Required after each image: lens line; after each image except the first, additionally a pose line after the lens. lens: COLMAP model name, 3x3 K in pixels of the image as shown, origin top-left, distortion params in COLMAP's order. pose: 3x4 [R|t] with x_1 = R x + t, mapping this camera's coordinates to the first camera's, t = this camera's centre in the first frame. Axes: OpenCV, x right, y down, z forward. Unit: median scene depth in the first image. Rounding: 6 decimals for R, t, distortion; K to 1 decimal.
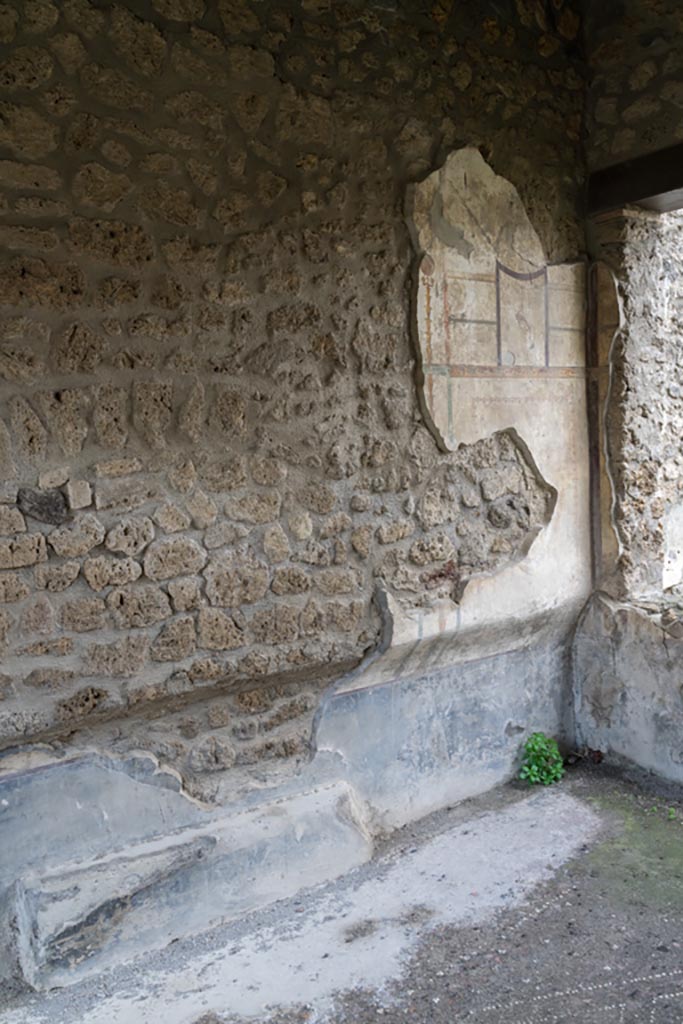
lens RADIAL K [[840.4, 0, 341.5], [0, 840.4, 512.0], [0, 0, 1]] dist [0.021009, -0.047678]
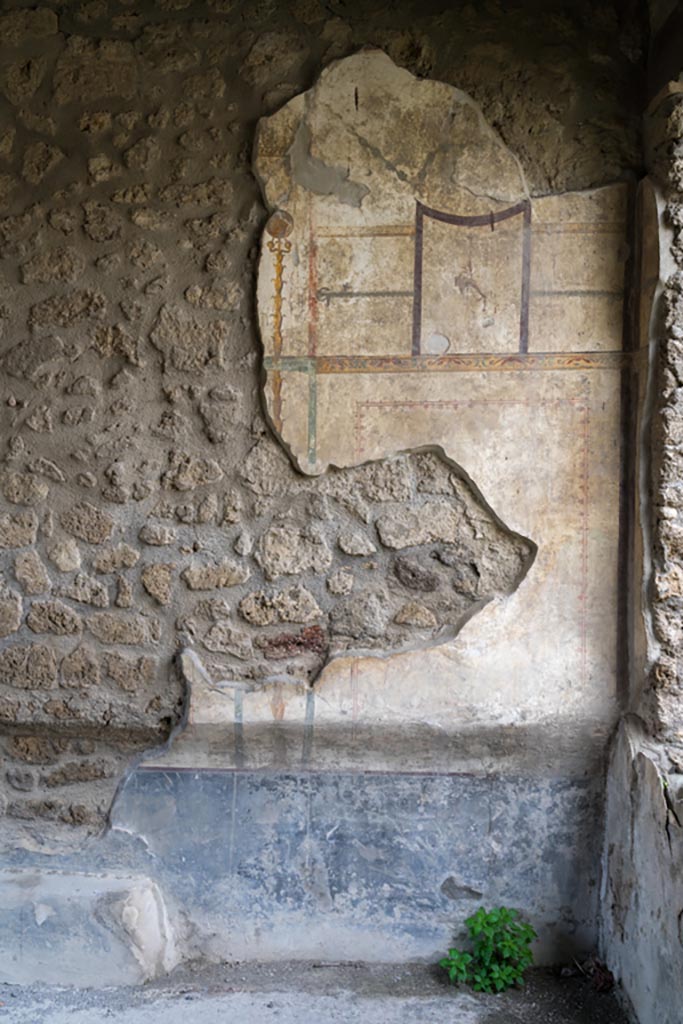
lens RADIAL K [[840.4, 0, 341.5], [0, 840.4, 512.0], [0, 0, 1]] dist [0.021009, -0.047678]
pose [[0.775025, 0.064777, -0.628601, 0.631730], [-0.079697, 0.996809, 0.004459, -0.047678], [0.626885, 0.046642, 0.777715, 0.469390]]
